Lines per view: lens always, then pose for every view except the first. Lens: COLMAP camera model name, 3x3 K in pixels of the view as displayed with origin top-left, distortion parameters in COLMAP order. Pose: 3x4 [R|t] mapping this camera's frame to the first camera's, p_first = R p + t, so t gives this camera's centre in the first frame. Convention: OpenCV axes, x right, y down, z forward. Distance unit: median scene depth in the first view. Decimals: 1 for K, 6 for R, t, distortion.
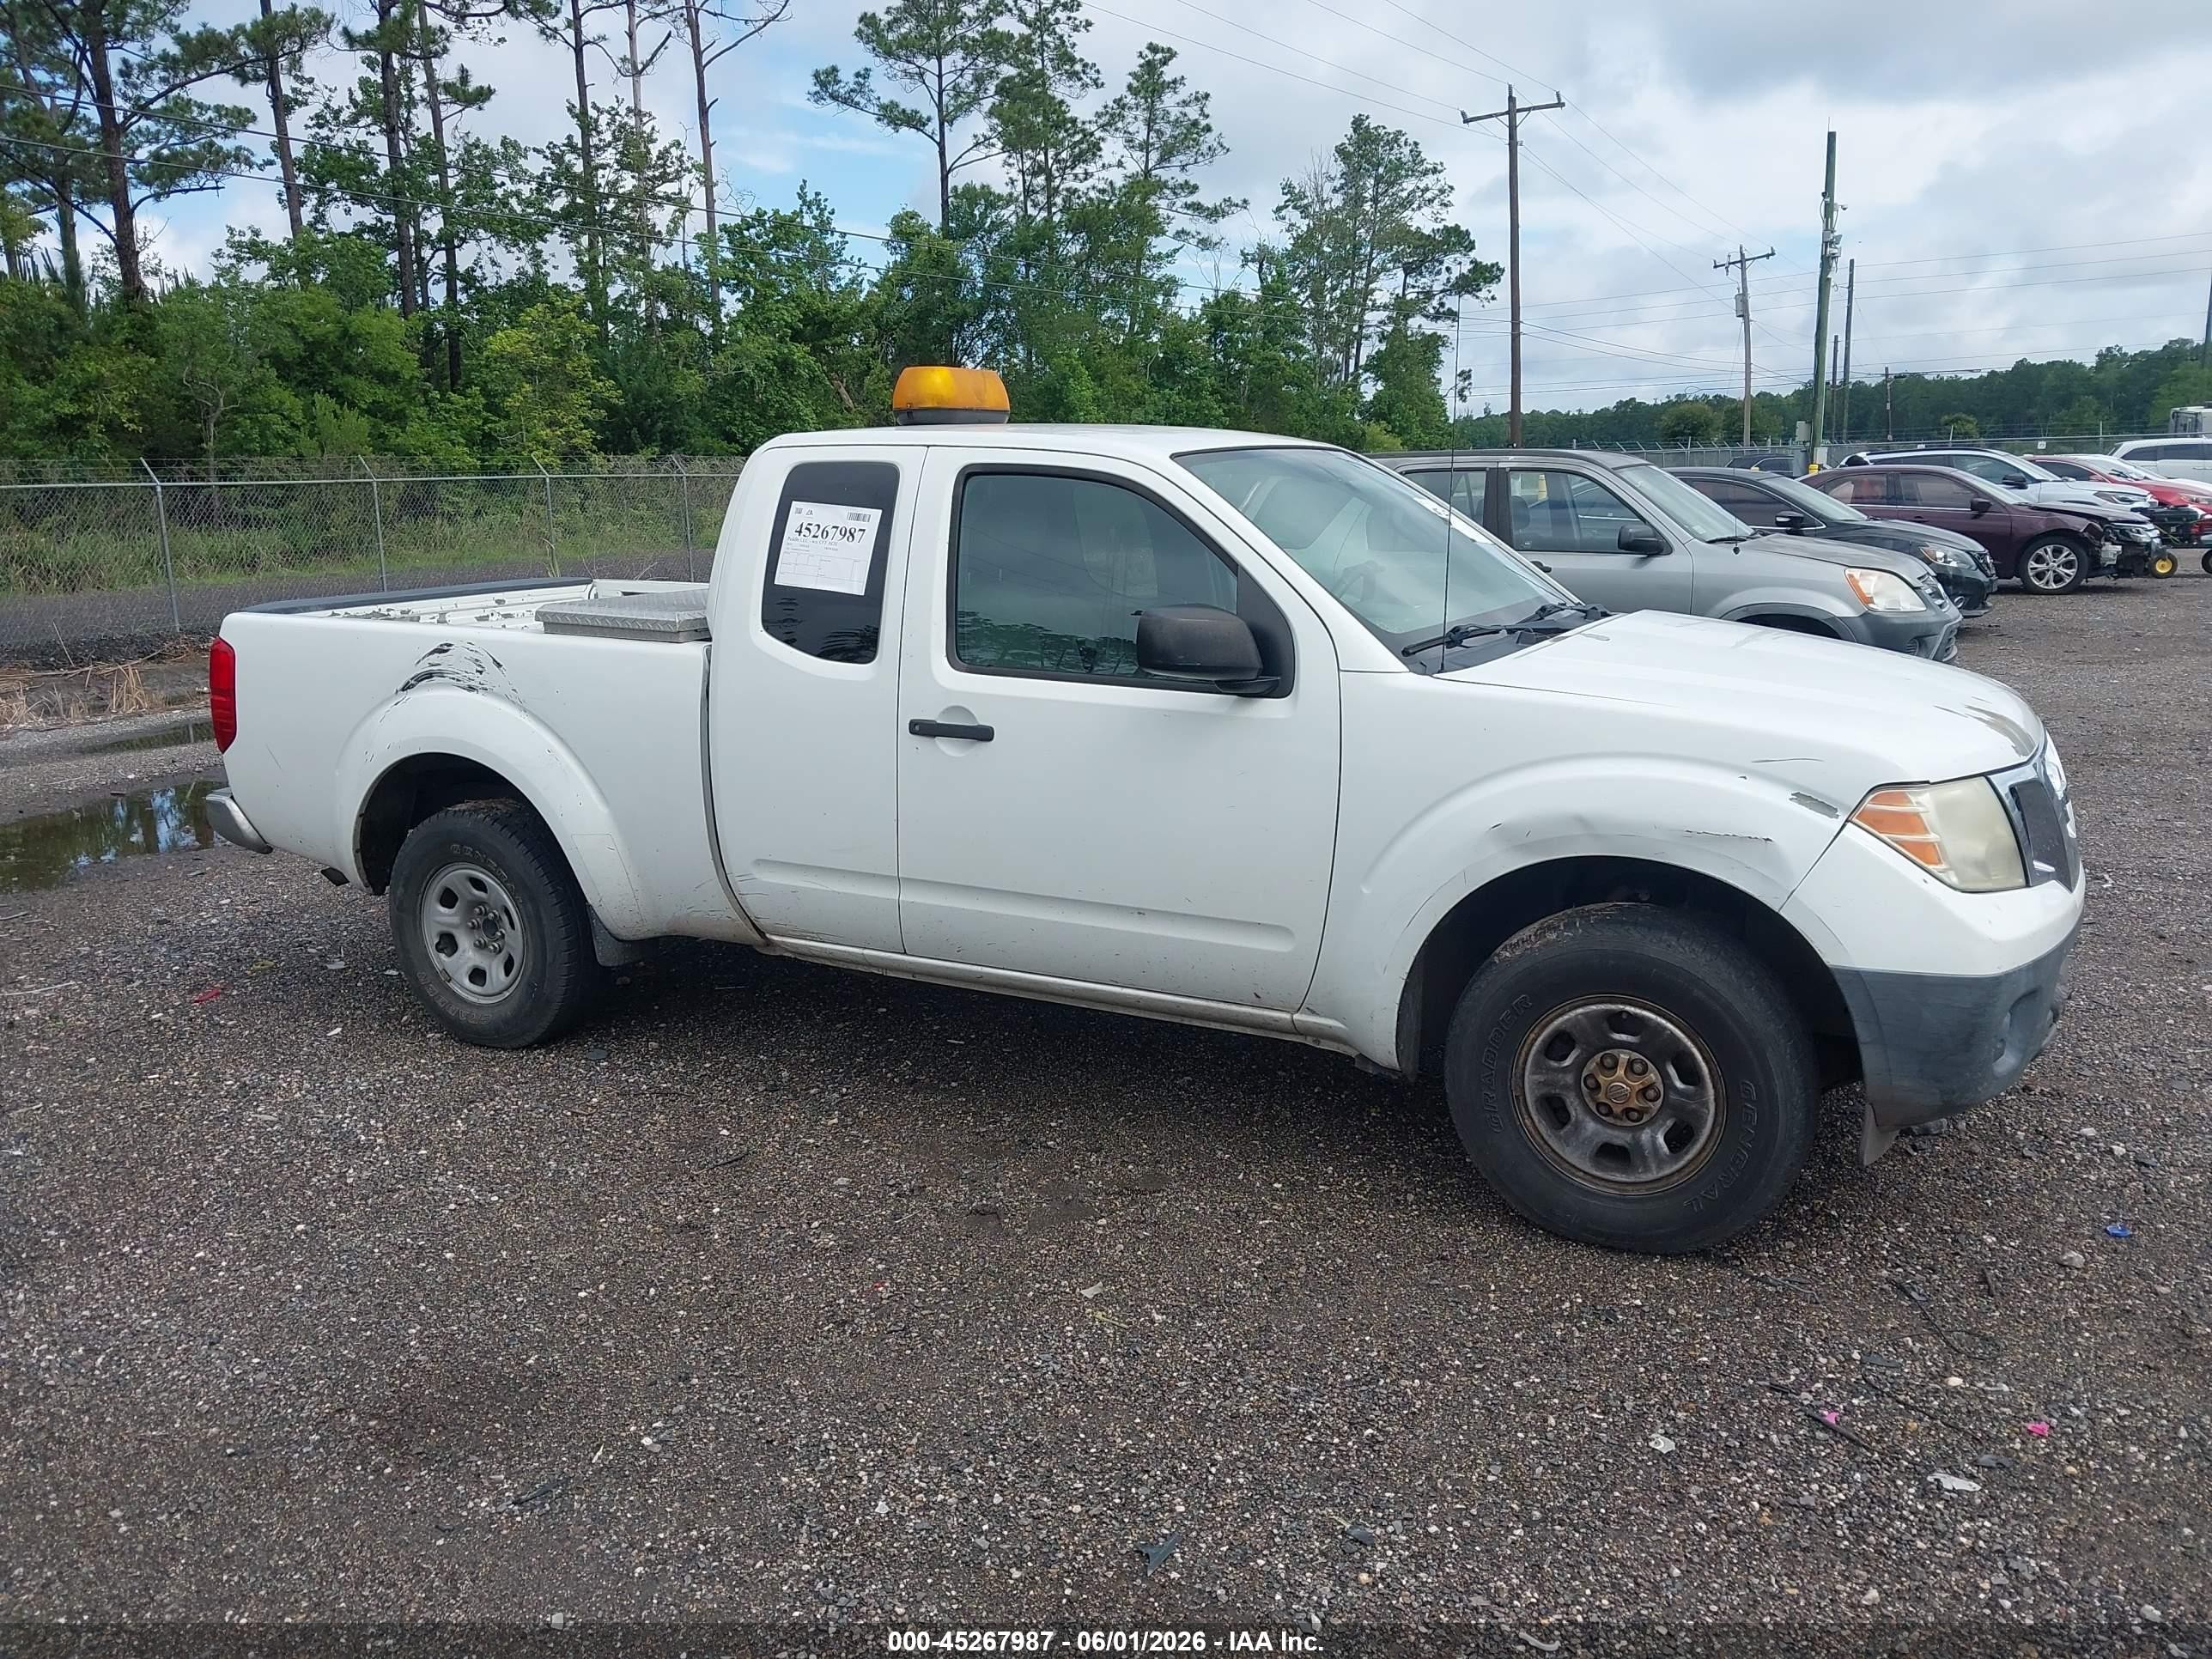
lens RADIAL K [[1750.2, 0, 1095.9], [0, 1750.2, 832.2], [0, 0, 1]] dist [0.012419, 0.006140]
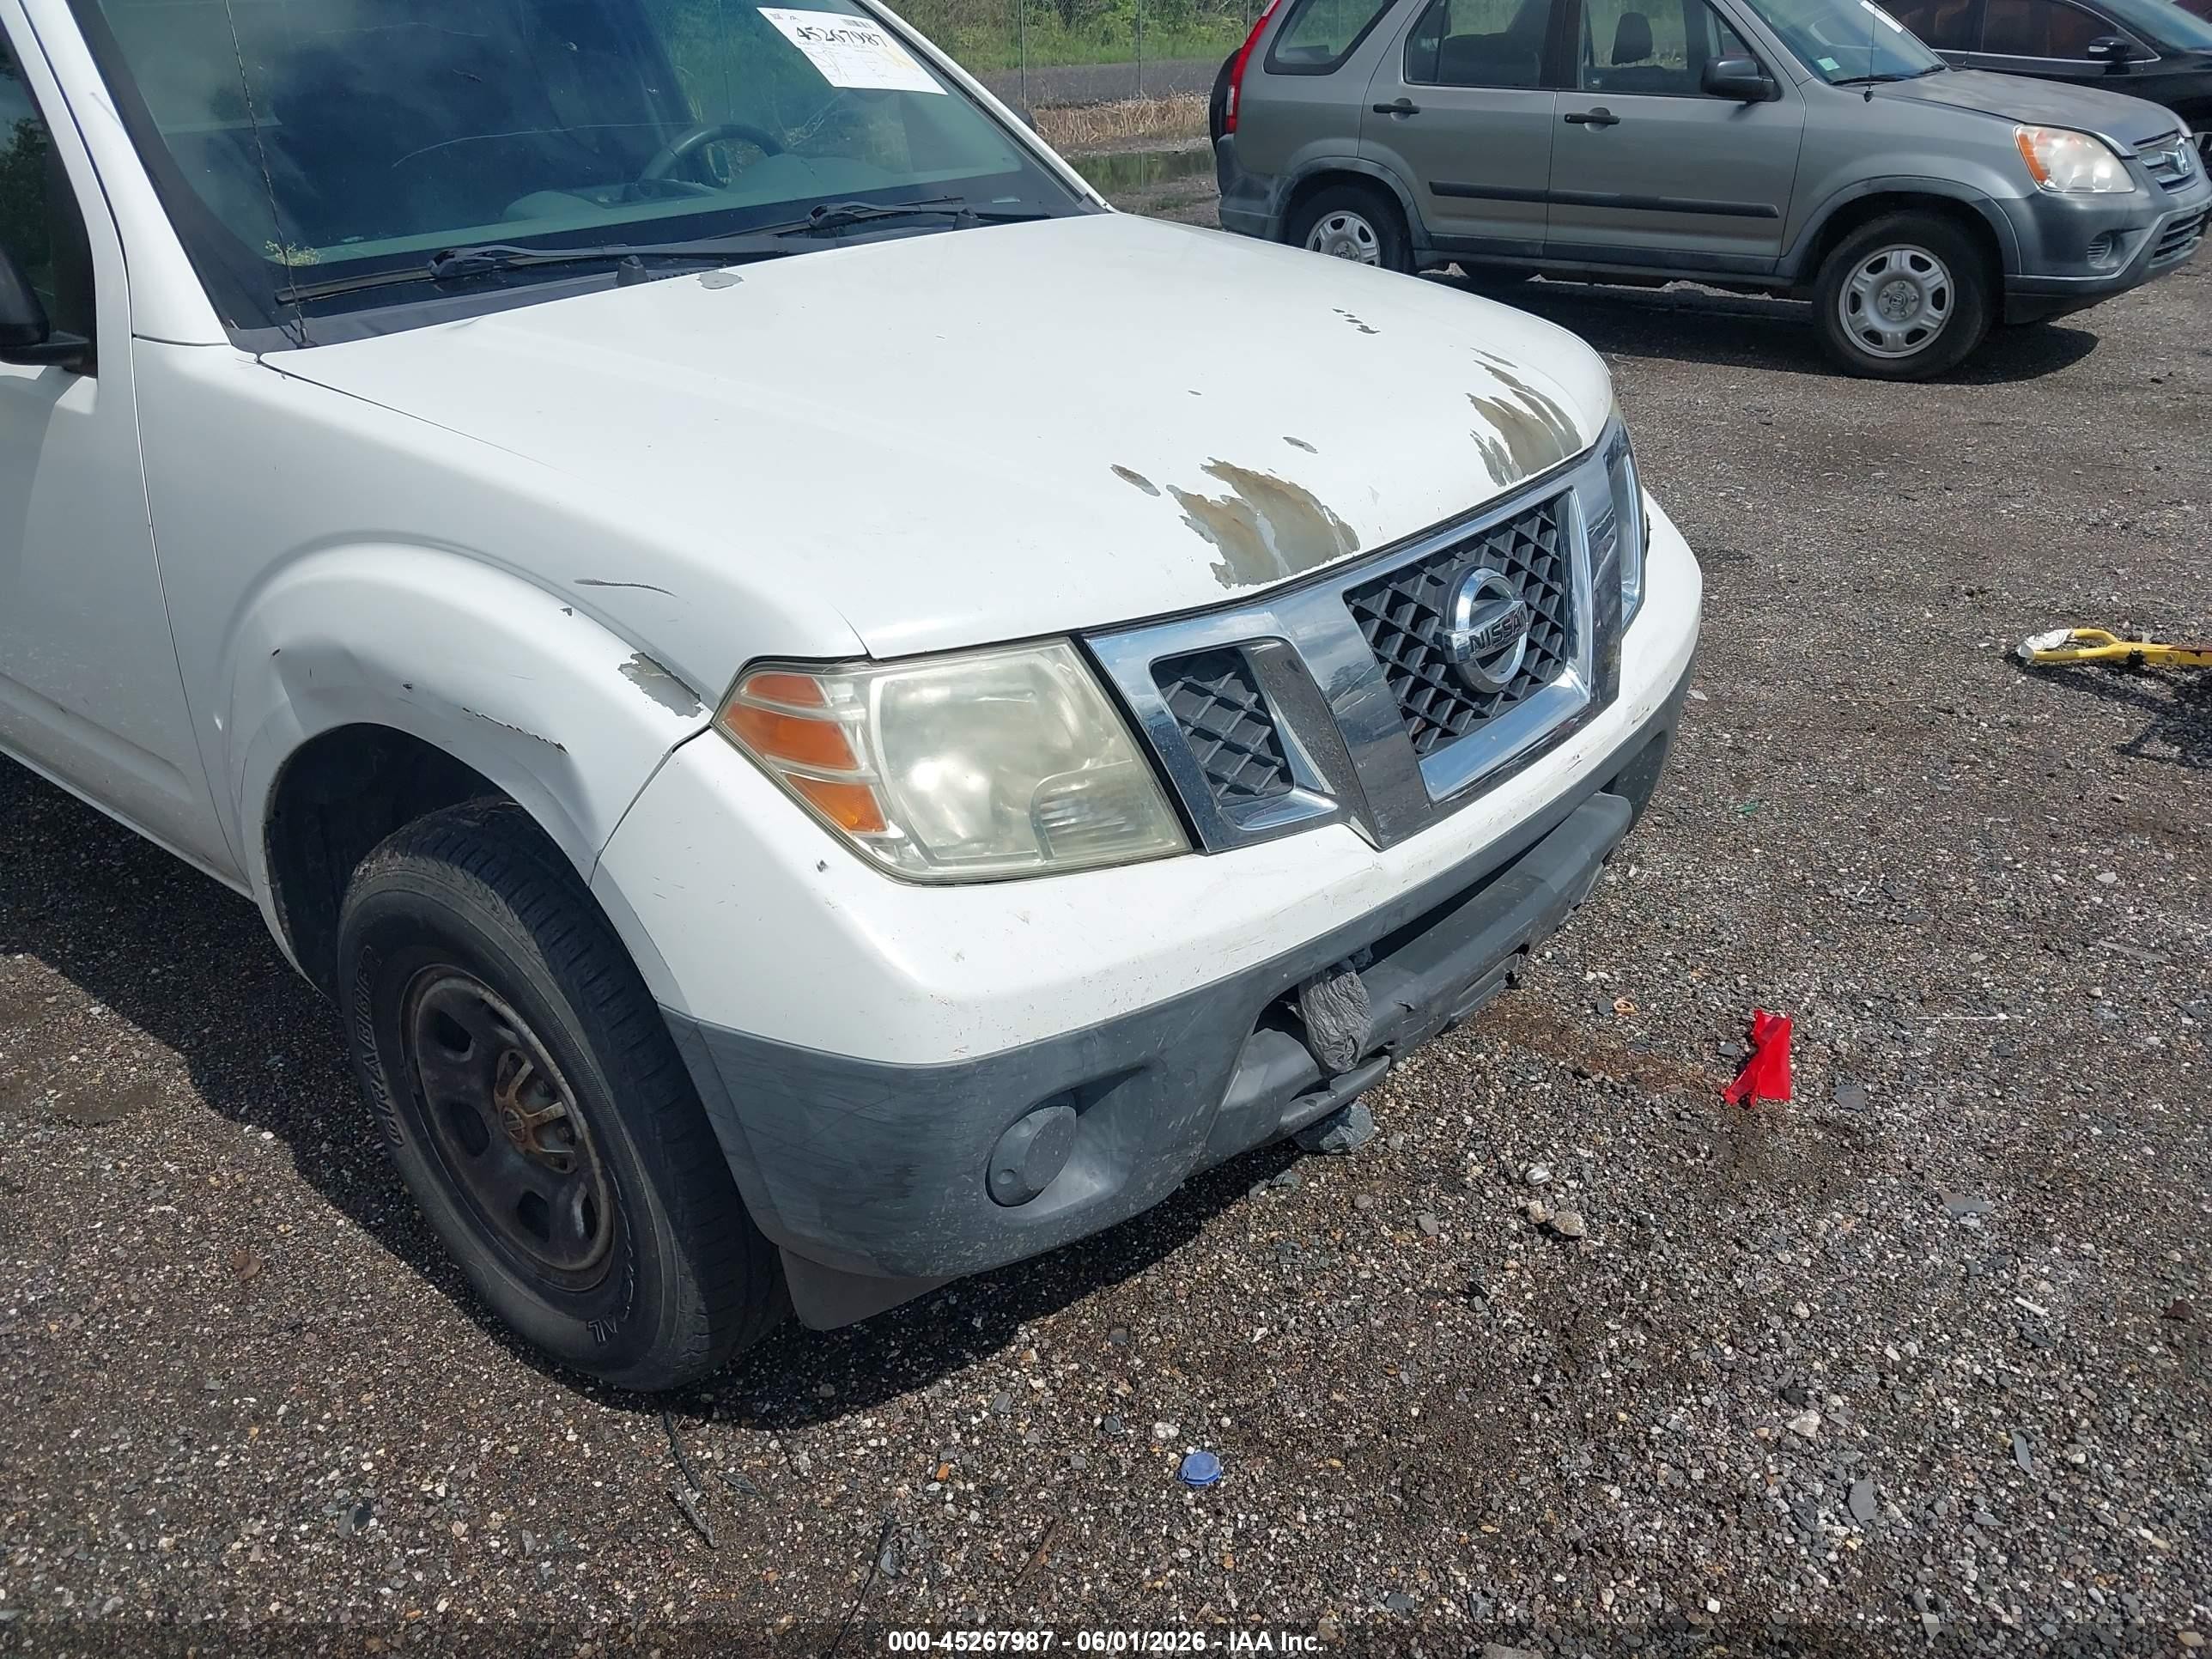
lens RADIAL K [[1750.2, 0, 1089.7], [0, 1750.2, 829.3], [0, 0, 1]] dist [0.012419, 0.006140]
pose [[0.977312, 0.089866, -0.191795, 0.523674], [-0.040872, 0.968525, 0.245538, -0.085512], [0.207824, -0.232128, 0.950224, 0.458194]]
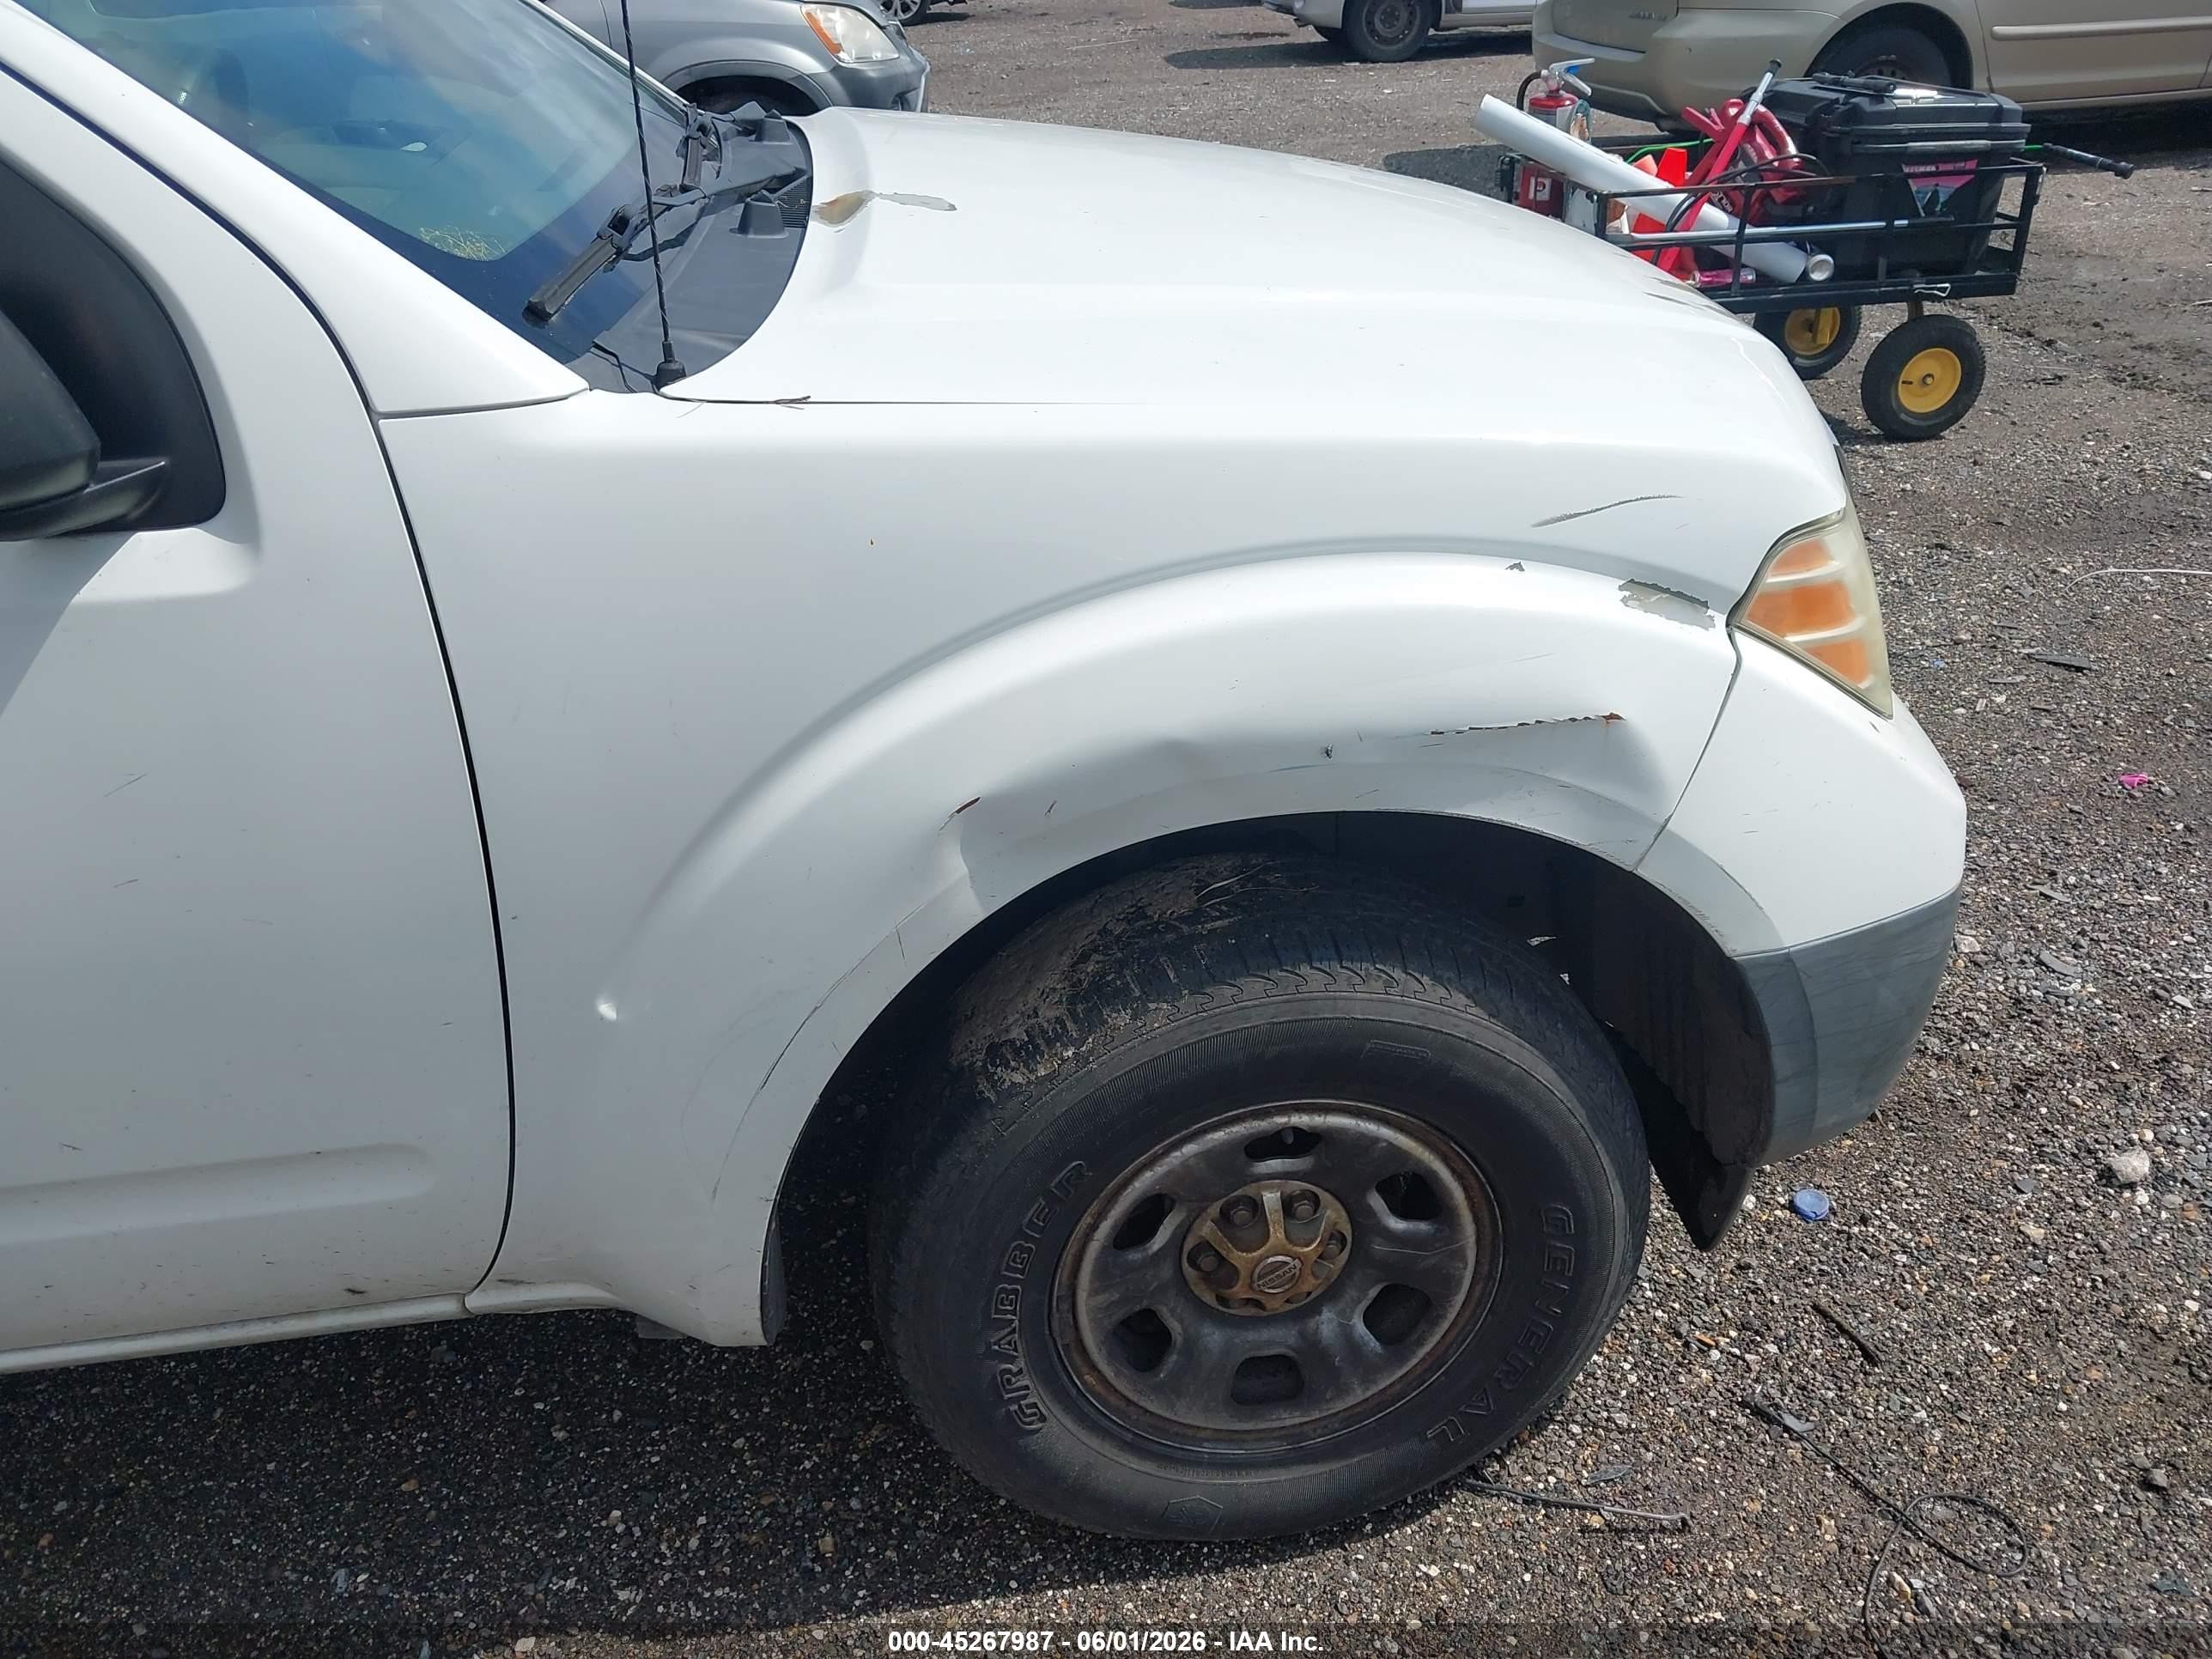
lens RADIAL K [[1750.2, 0, 1082.9], [0, 1750.2, 838.5], [0, 0, 1]] dist [0.012419, 0.006140]
pose [[0.801733, -0.299084, 0.517468, 0.050213], [0.139580, 0.935543, 0.324465, -0.100325], [-0.581155, -0.187906, 0.791802, 0.617949]]
